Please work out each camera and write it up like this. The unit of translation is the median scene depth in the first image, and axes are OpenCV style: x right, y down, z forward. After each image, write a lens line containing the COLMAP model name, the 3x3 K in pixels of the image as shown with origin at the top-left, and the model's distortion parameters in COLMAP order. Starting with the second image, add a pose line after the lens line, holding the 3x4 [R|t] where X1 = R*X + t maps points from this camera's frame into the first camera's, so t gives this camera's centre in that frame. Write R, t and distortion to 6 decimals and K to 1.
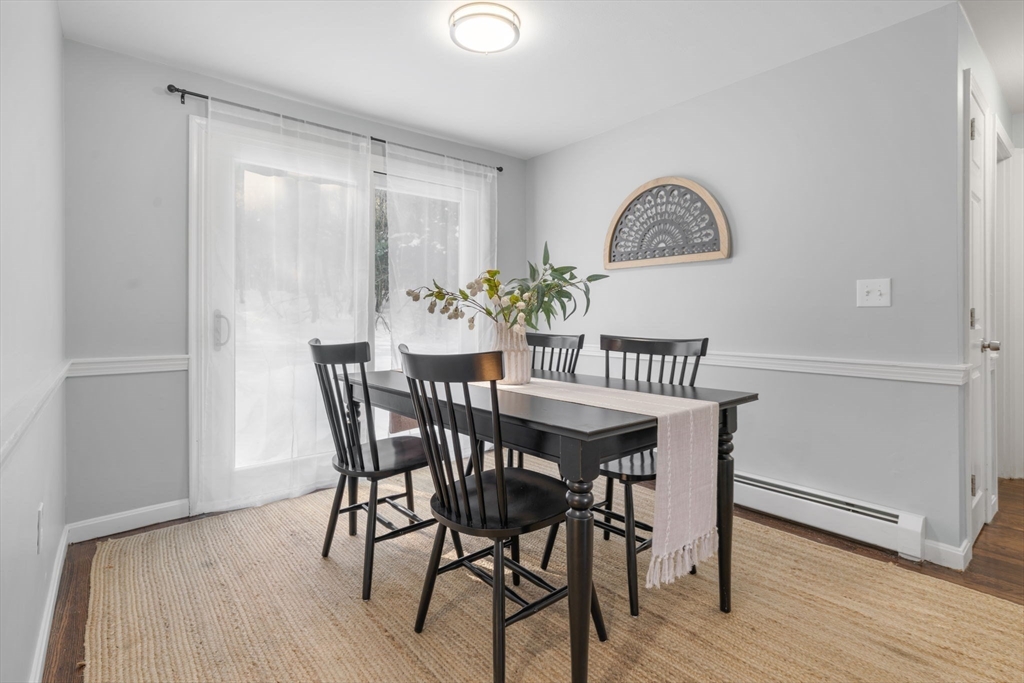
lens RADIAL K [[481.8, 0, 510.7], [0, 481.8, 322.2], [0, 0, 1]] dist [0.001271, 0.000464]
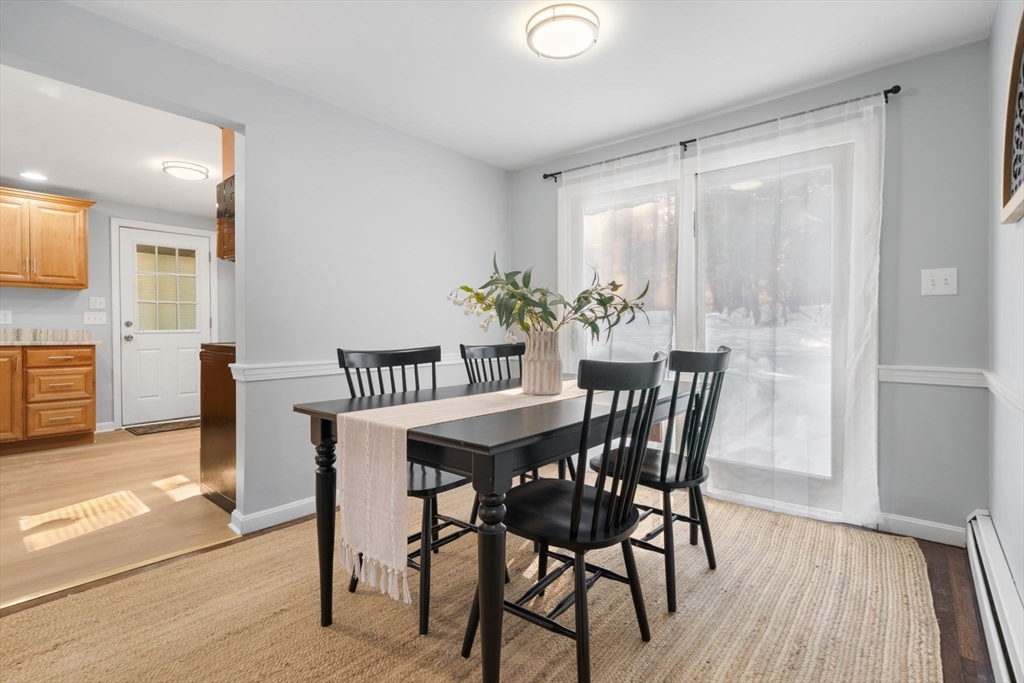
lens RADIAL K [[481.8, 0, 510.7], [0, 481.8, 322.2], [0, 0, 1]] dist [0.001271, 0.000464]
pose [[0.169853, 0.001925, -0.985467, 0.716487], [-0.011452, 0.999934, -0.000021, -0.014207], [0.985403, 0.011289, 0.169864, 0.567923]]
